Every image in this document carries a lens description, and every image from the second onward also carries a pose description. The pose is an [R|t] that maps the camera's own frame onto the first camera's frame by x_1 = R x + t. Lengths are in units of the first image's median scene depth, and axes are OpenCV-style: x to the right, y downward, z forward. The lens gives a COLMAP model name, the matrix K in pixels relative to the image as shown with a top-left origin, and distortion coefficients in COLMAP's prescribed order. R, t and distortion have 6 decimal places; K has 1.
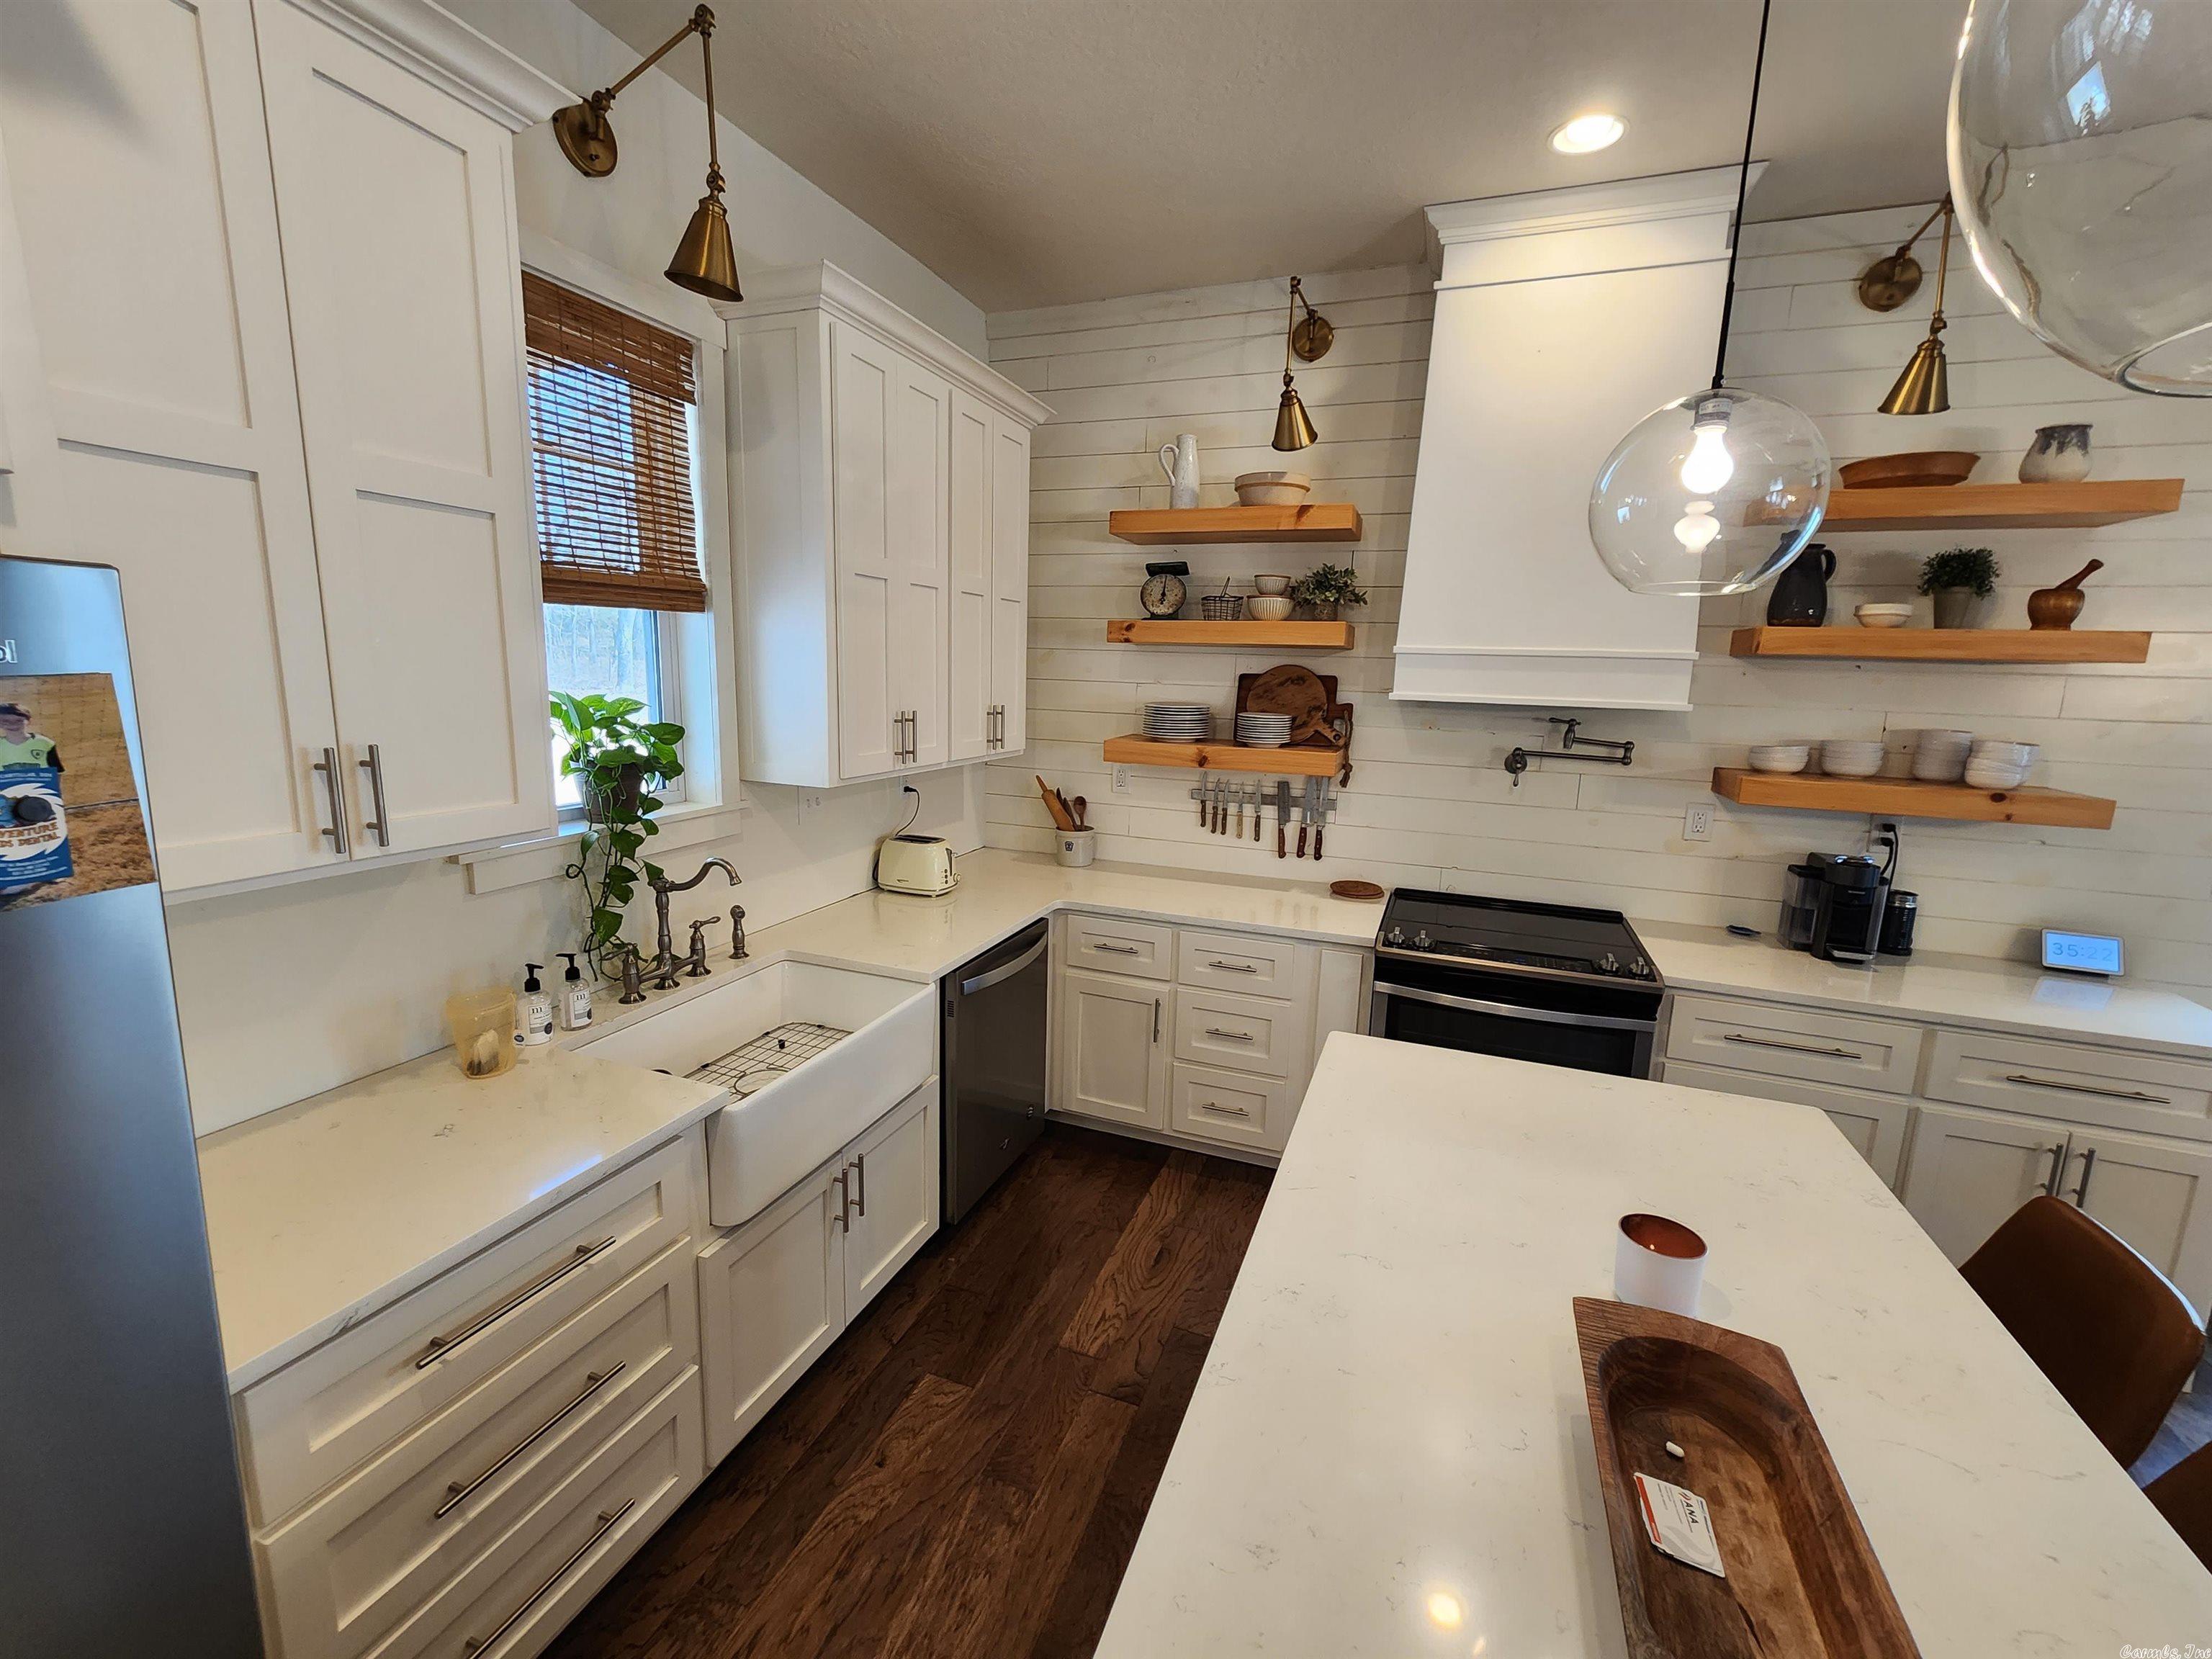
lens RADIAL K [[911.5, 0, 1119.3], [0, 911.5, 819.5], [0, 0, 1]] dist [0.000071, 0.000505]
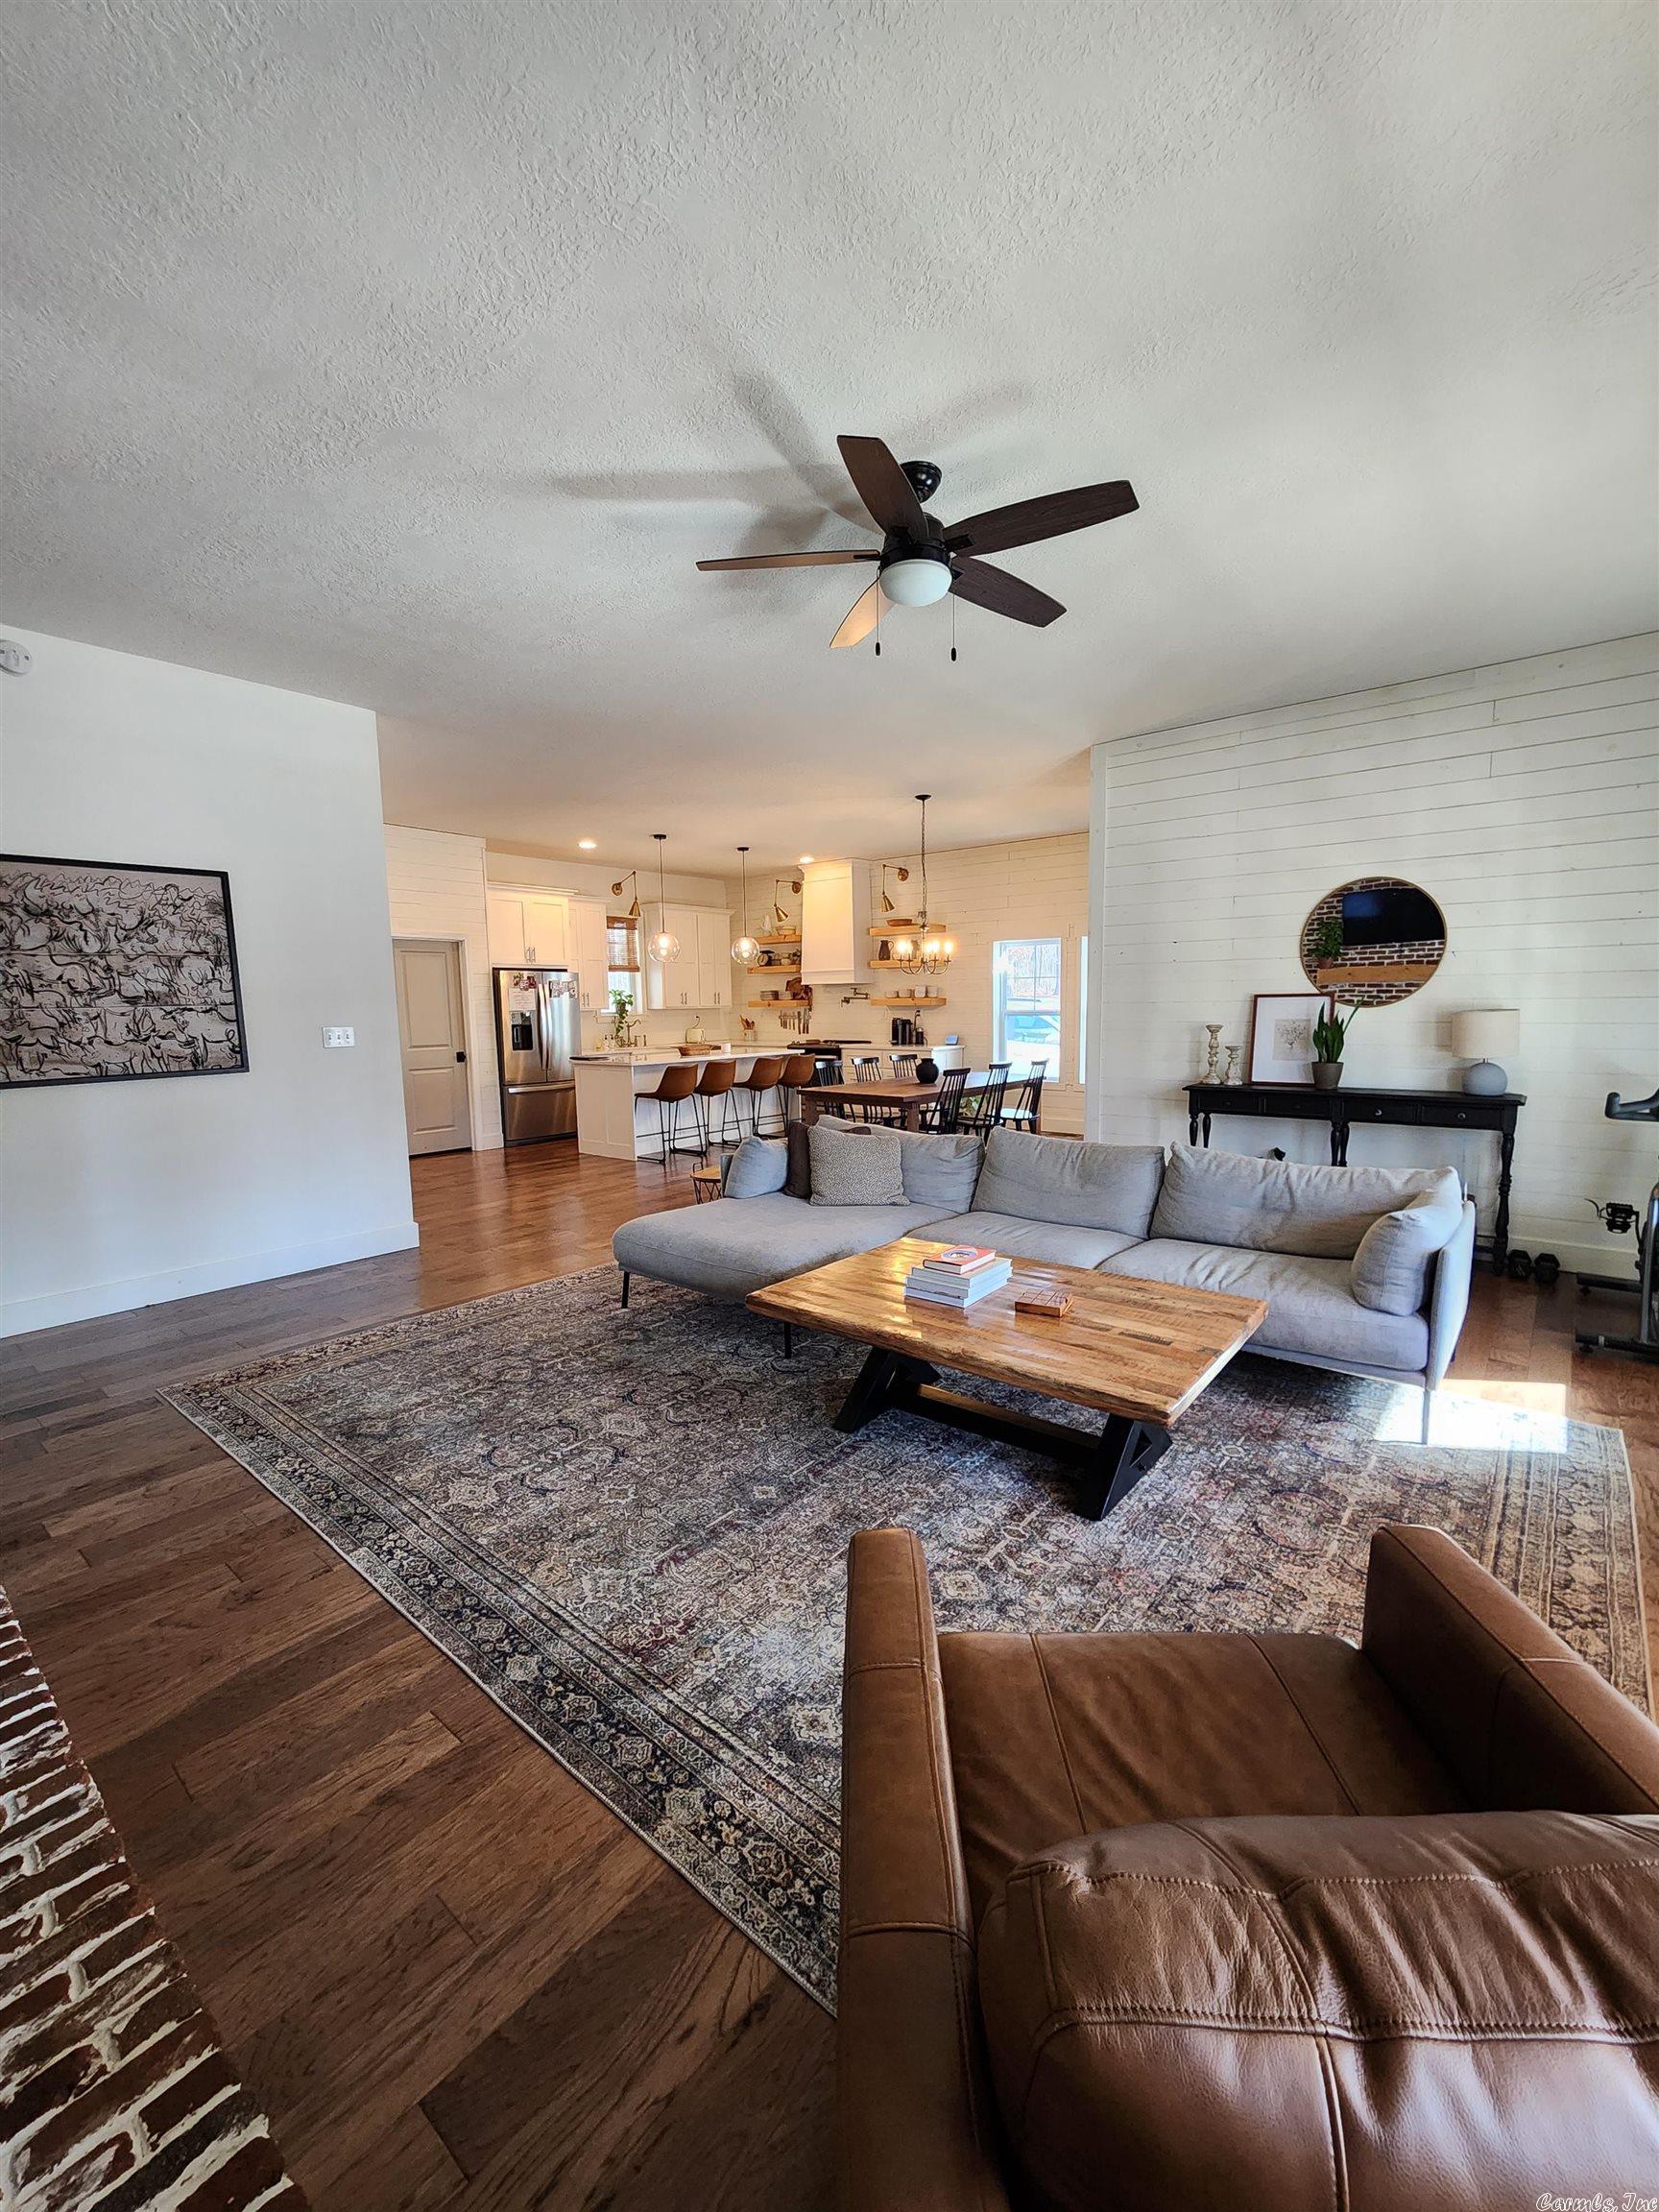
lens RADIAL K [[907.1, 0, 840.0], [0, 907.1, 1113.8], [0, 0, 1]] dist [0.001169, 0.000235]
pose [[0.945322, -0.005506, -0.326091, 1.899044], [-0.009406, 0.998981, -0.044135, 0.648645], [0.326002, 0.044789, 0.944308, -2.832162]]
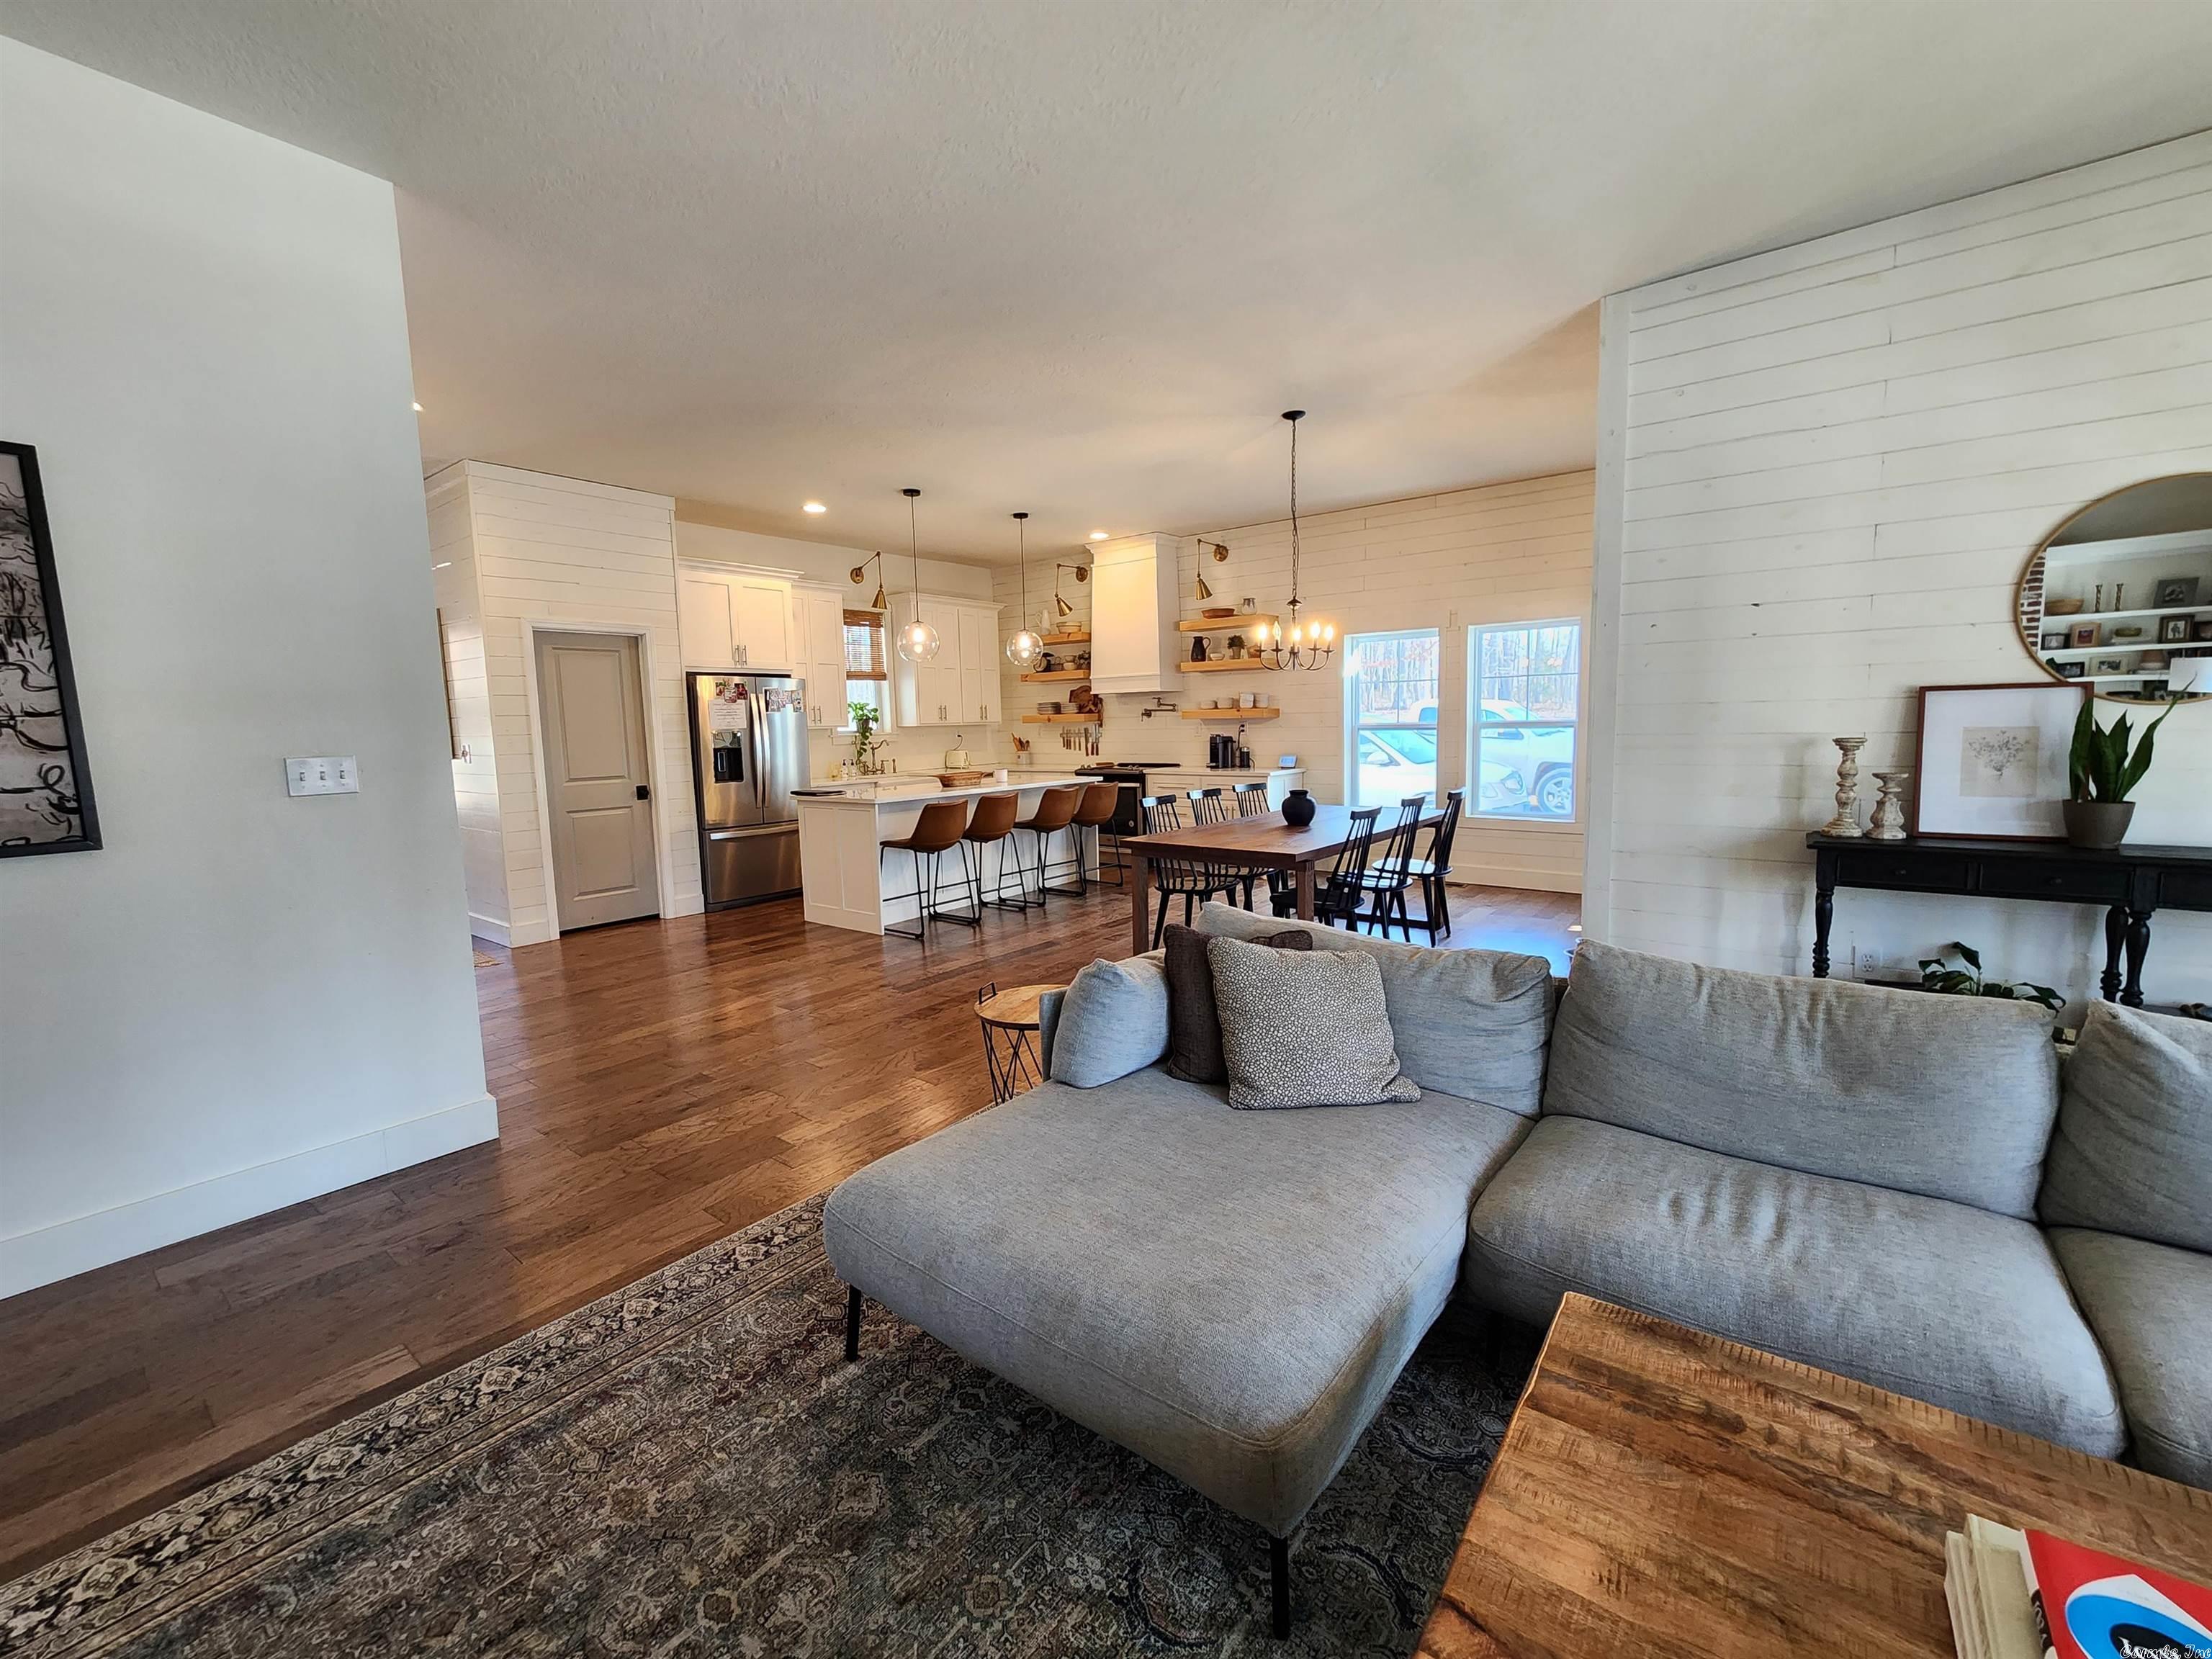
lens RADIAL K [[911.5, 0, 1119.3], [0, 911.5, 819.5], [0, 0, 1]] dist [0.000071, 0.000505]
pose [[0.954030, -0.022092, -0.298897, 1.451169], [0.004607, 0.998243, -0.059076, 0.527045], [0.299676, 0.054984, 0.952455, -2.087653]]
